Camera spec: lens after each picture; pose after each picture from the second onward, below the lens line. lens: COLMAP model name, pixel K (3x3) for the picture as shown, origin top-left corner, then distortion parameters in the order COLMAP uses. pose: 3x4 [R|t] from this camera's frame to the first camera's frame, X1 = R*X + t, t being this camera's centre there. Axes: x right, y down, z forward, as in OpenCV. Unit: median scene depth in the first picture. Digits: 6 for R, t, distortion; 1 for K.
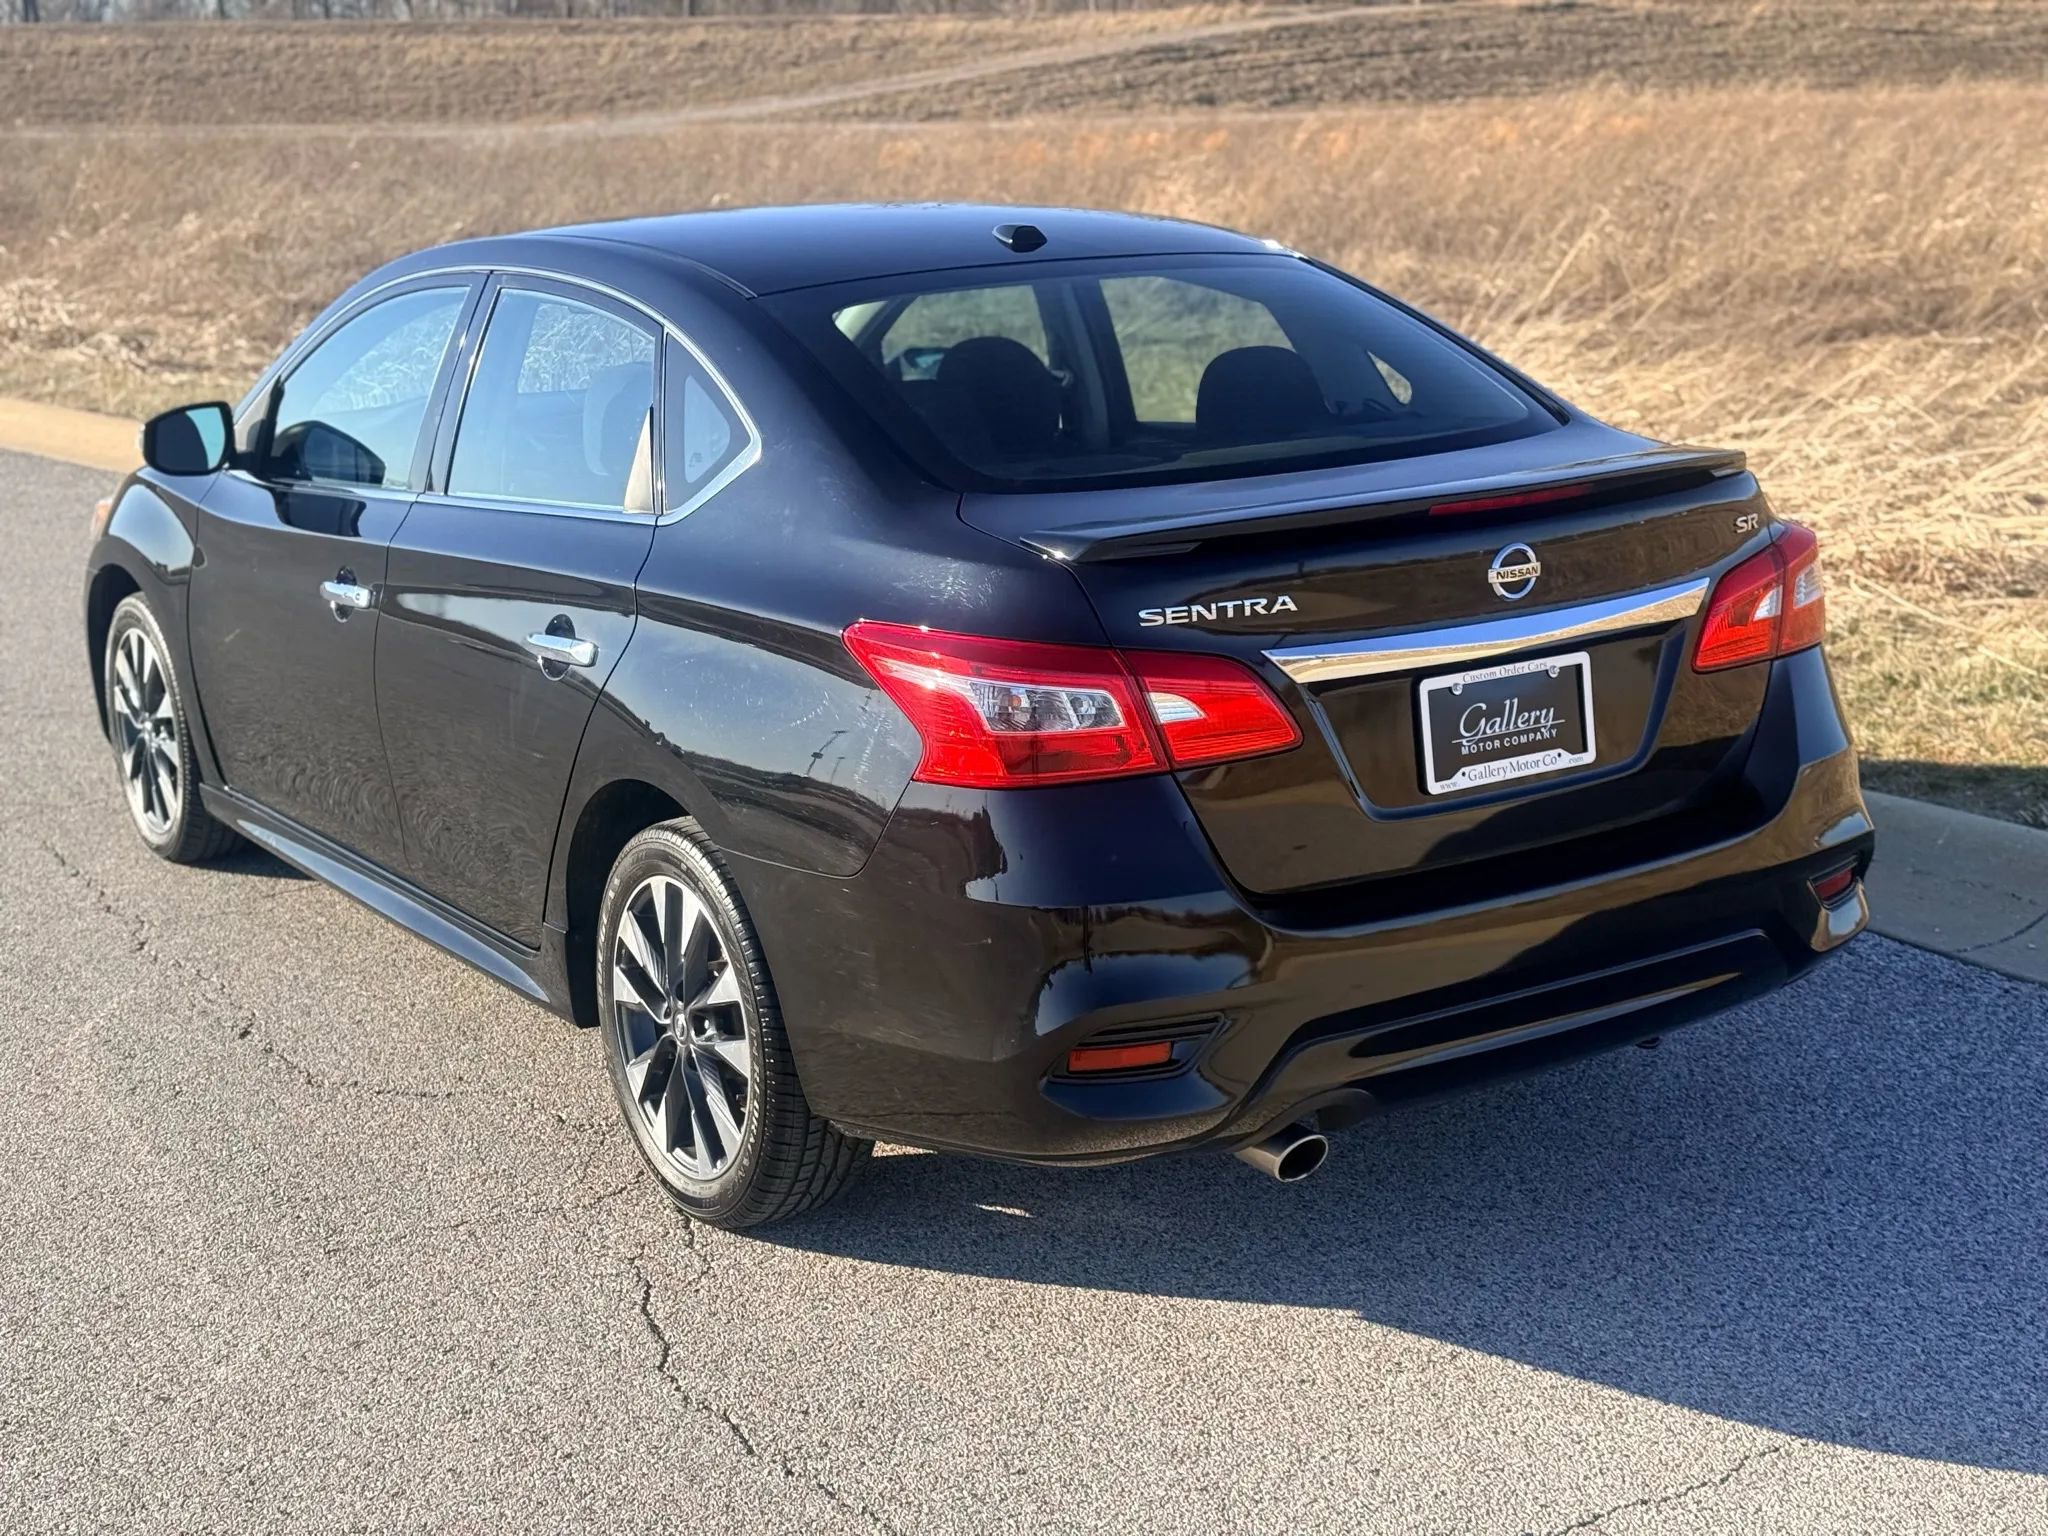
lens RADIAL K [[2847.3, 0, 990.9], [0, 2847.3, 767.9], [0, 0, 1]] dist [0.119259, 0.000000]
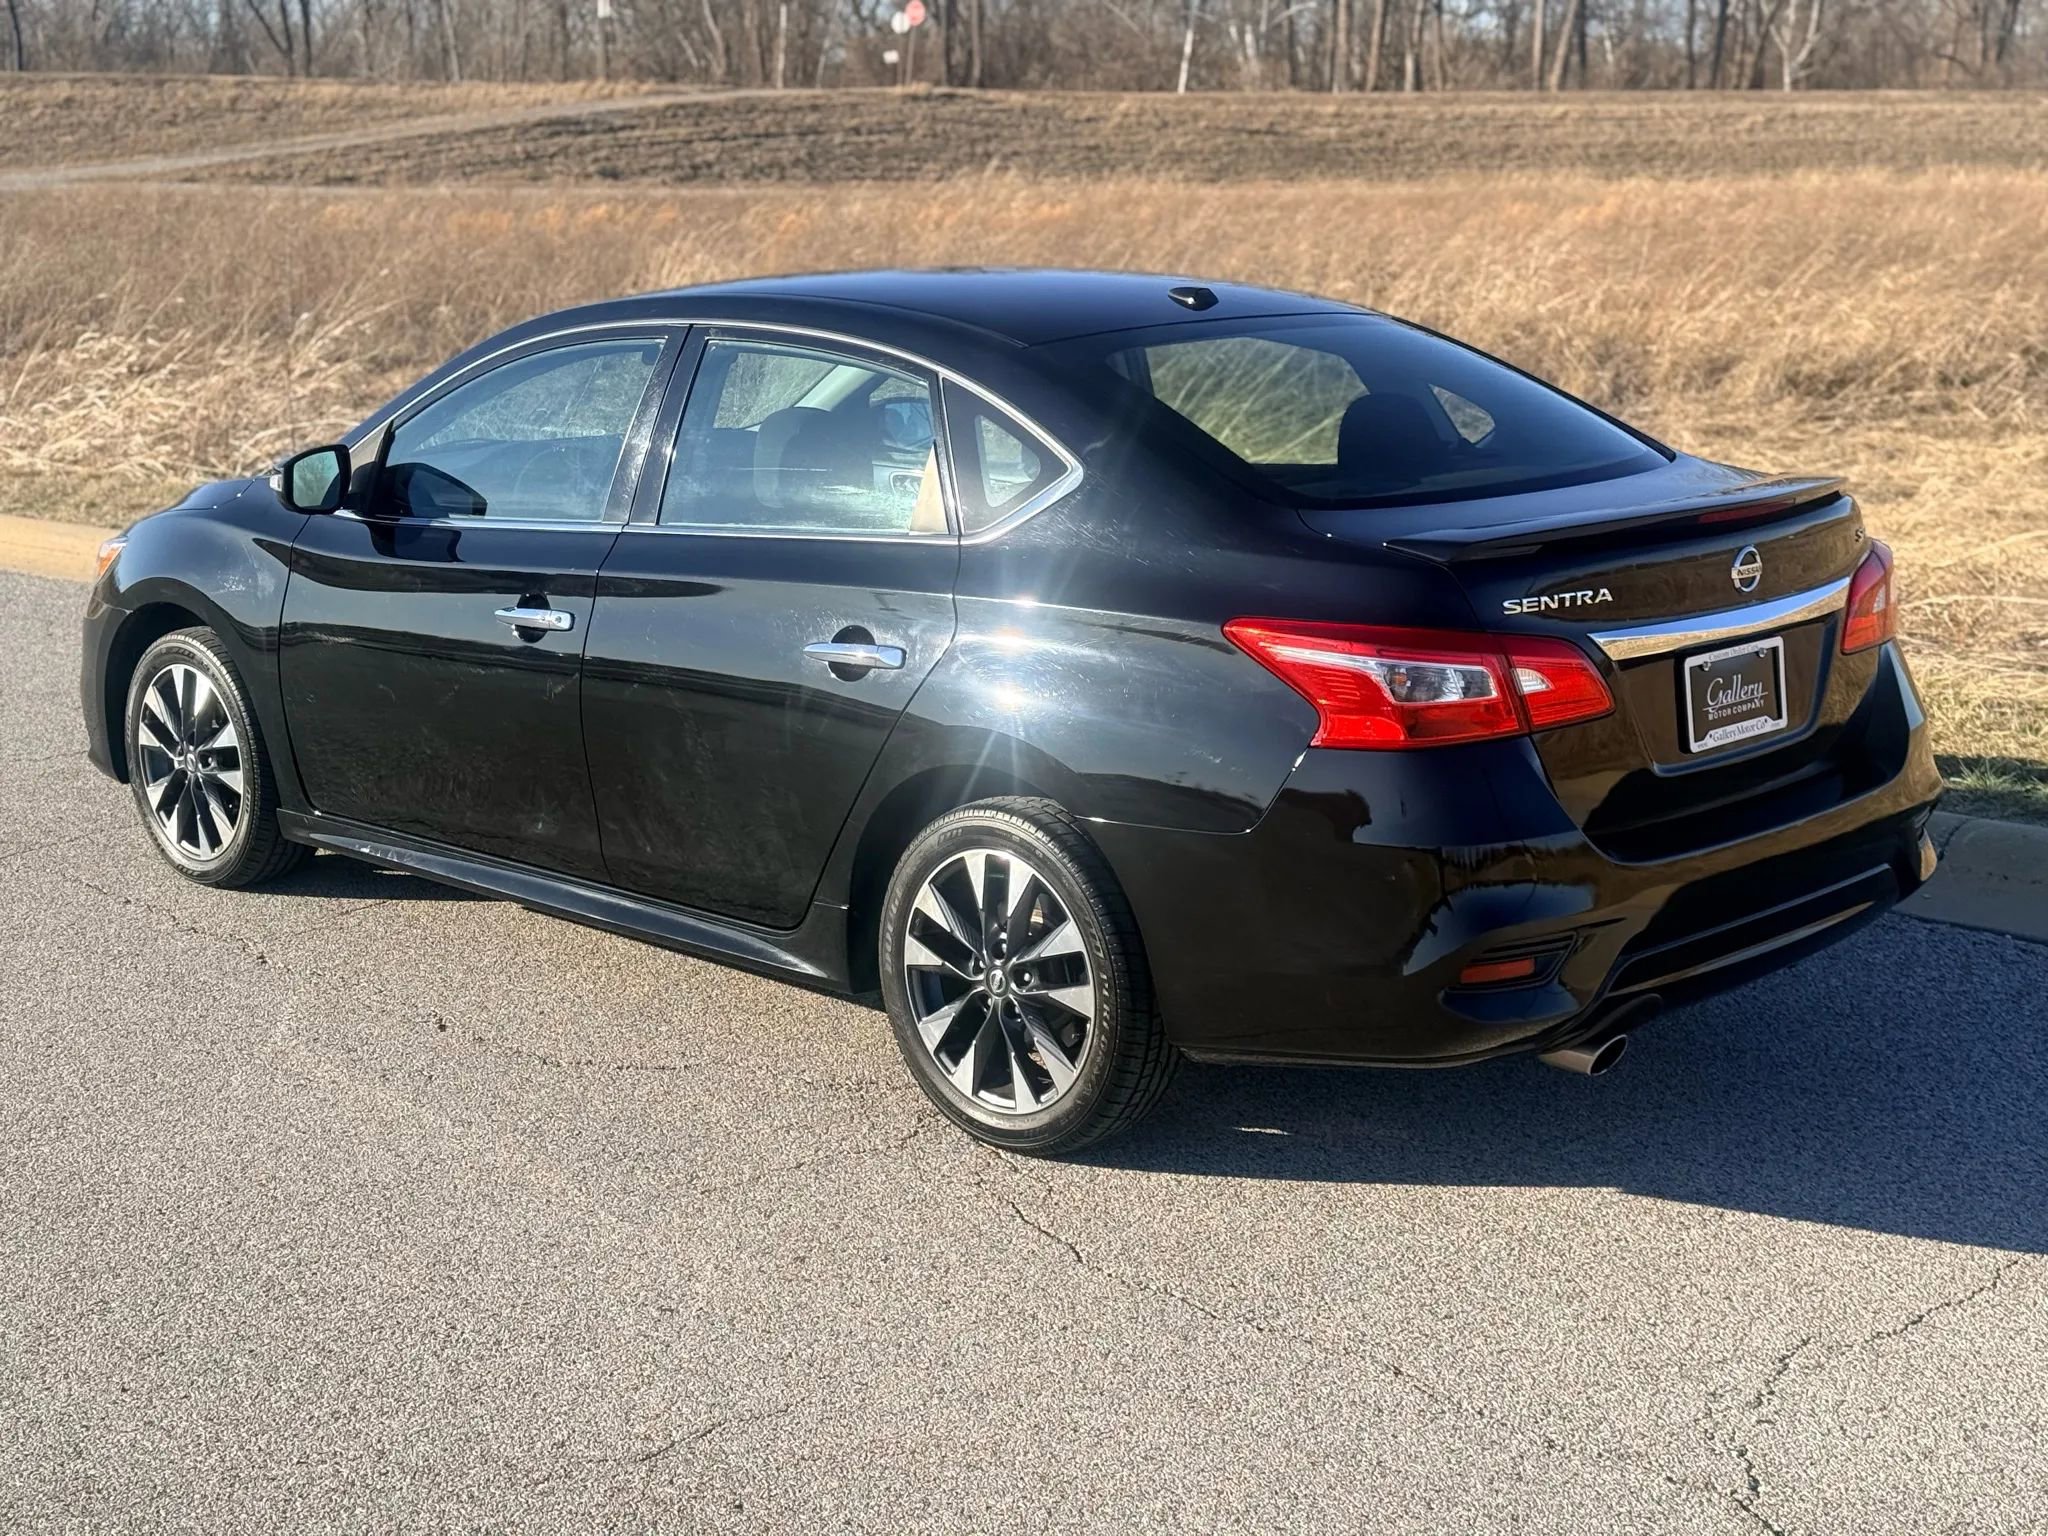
lens RADIAL K [[2847.3, 0, 982.7], [0, 2847.3, 770.1], [0, 0, 1]] dist [0.119259, 0.000000]
pose [[0.976635, -0.022611, 0.213712, -0.340659], [0.027839, 0.999382, -0.021485, 0.029238], [-0.213094, 0.026933, 0.976660, -0.109895]]
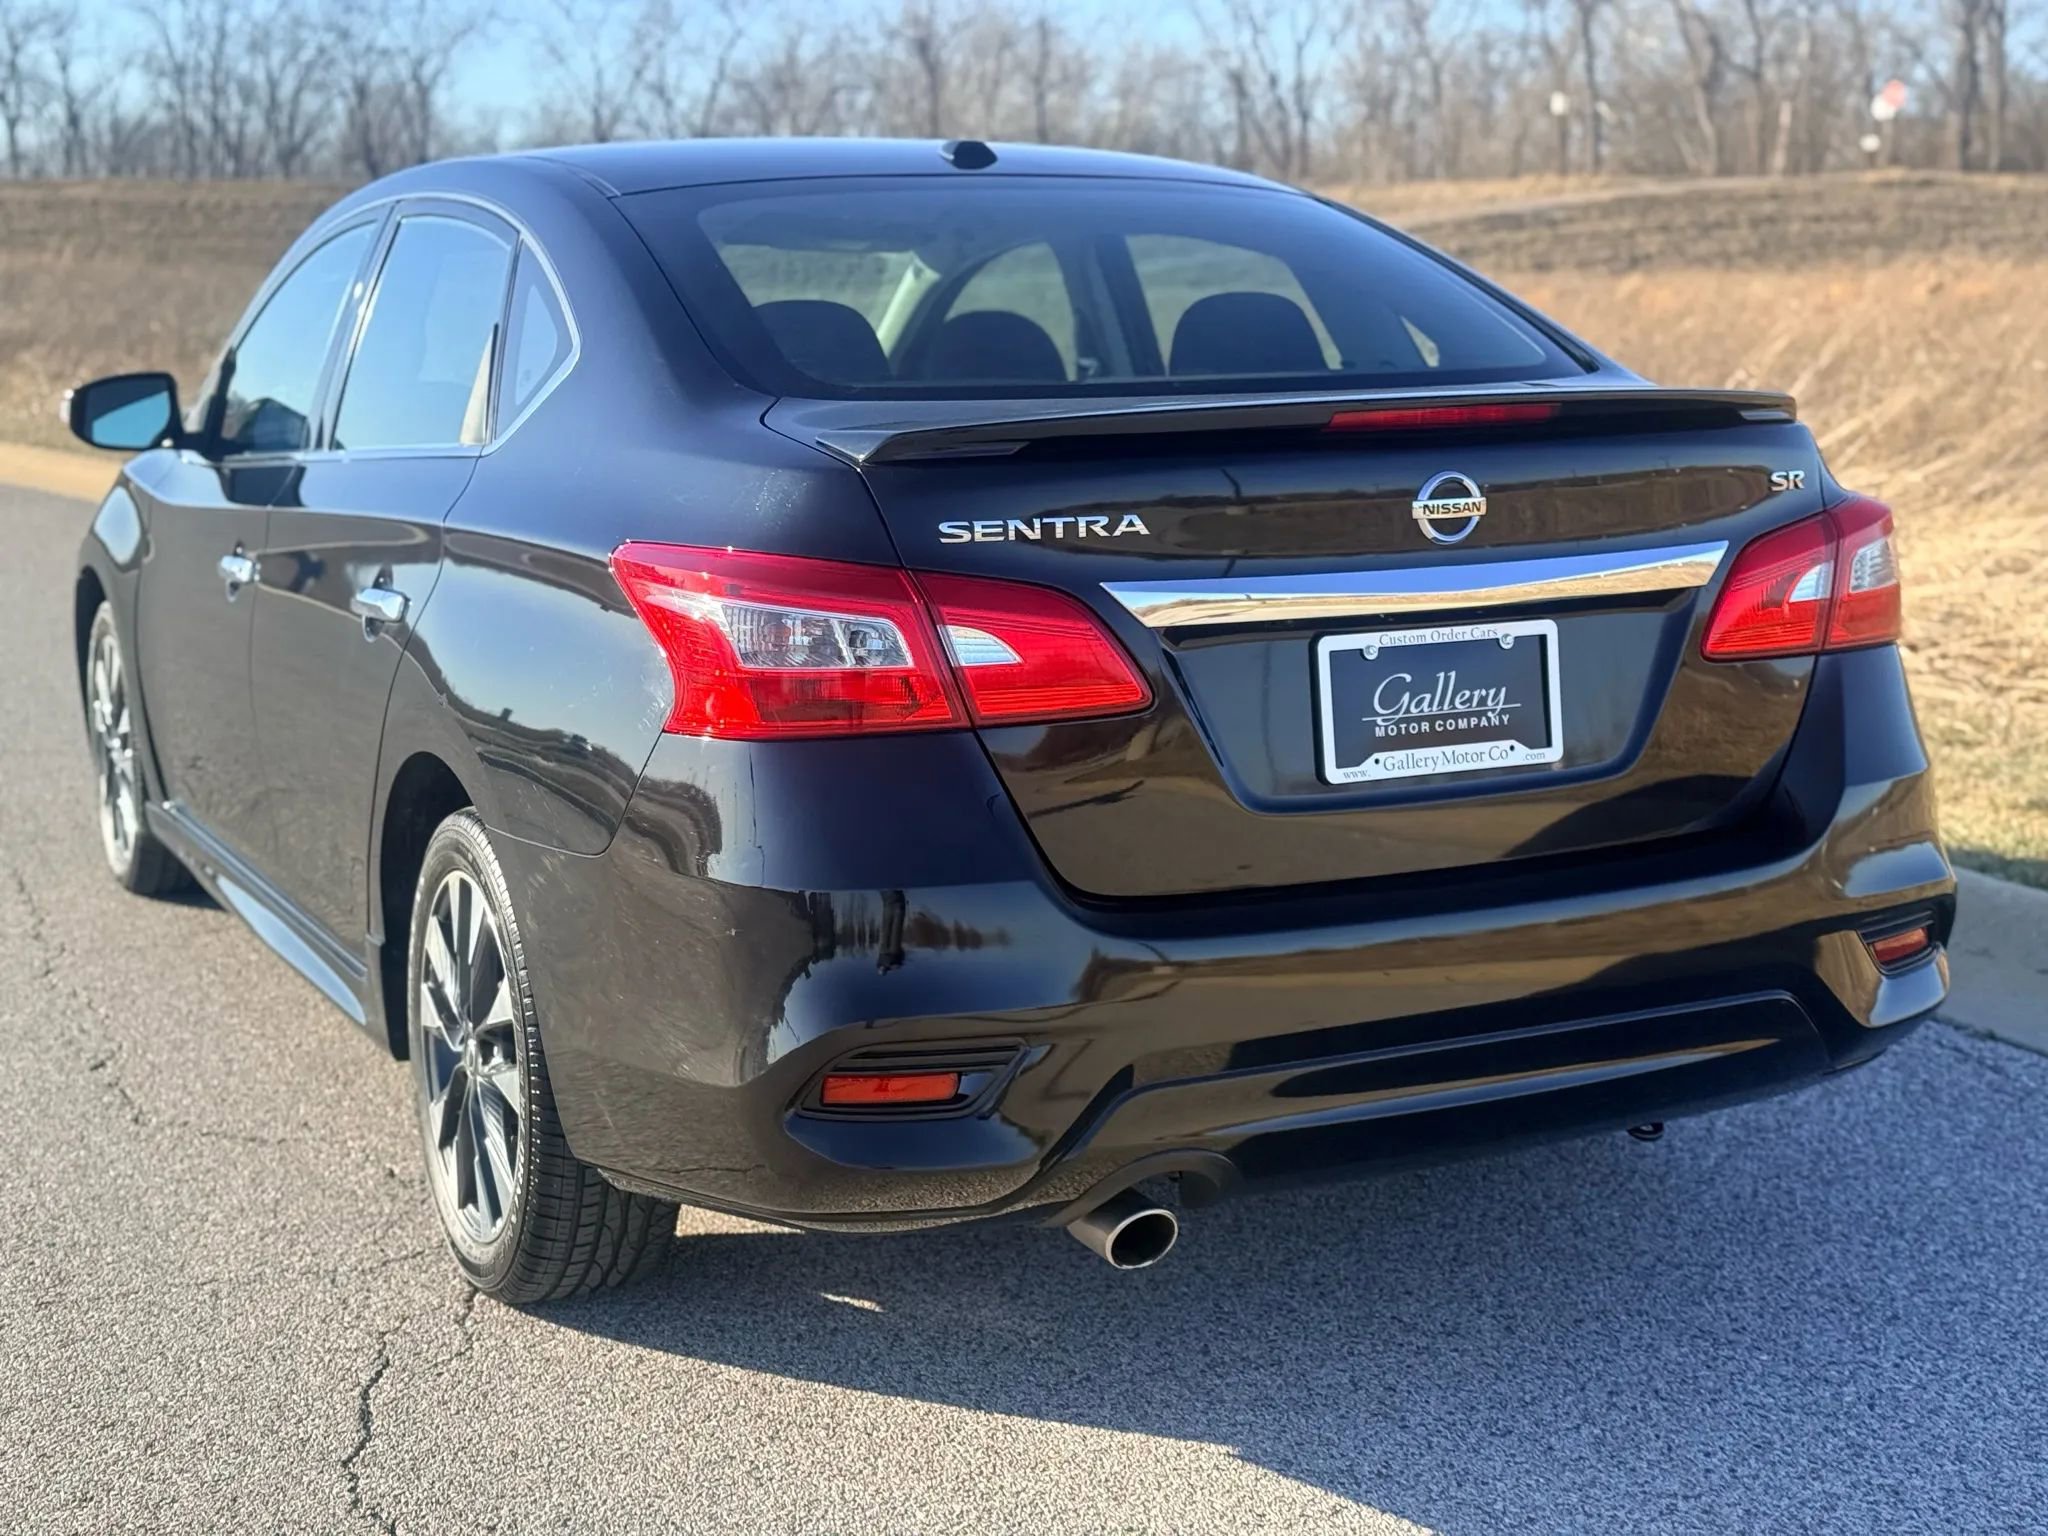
lens RADIAL K [[2847.3, 0, 1007.4], [0, 2847.3, 758.6], [0, 0, 1]] dist [0.119259, 0.000000]
pose [[0.993263, 0.039409, -0.108977, 0.127759], [-0.045946, 0.997251, -0.058138, 0.044135], [0.106386, 0.062754, 0.992343, 0.177622]]
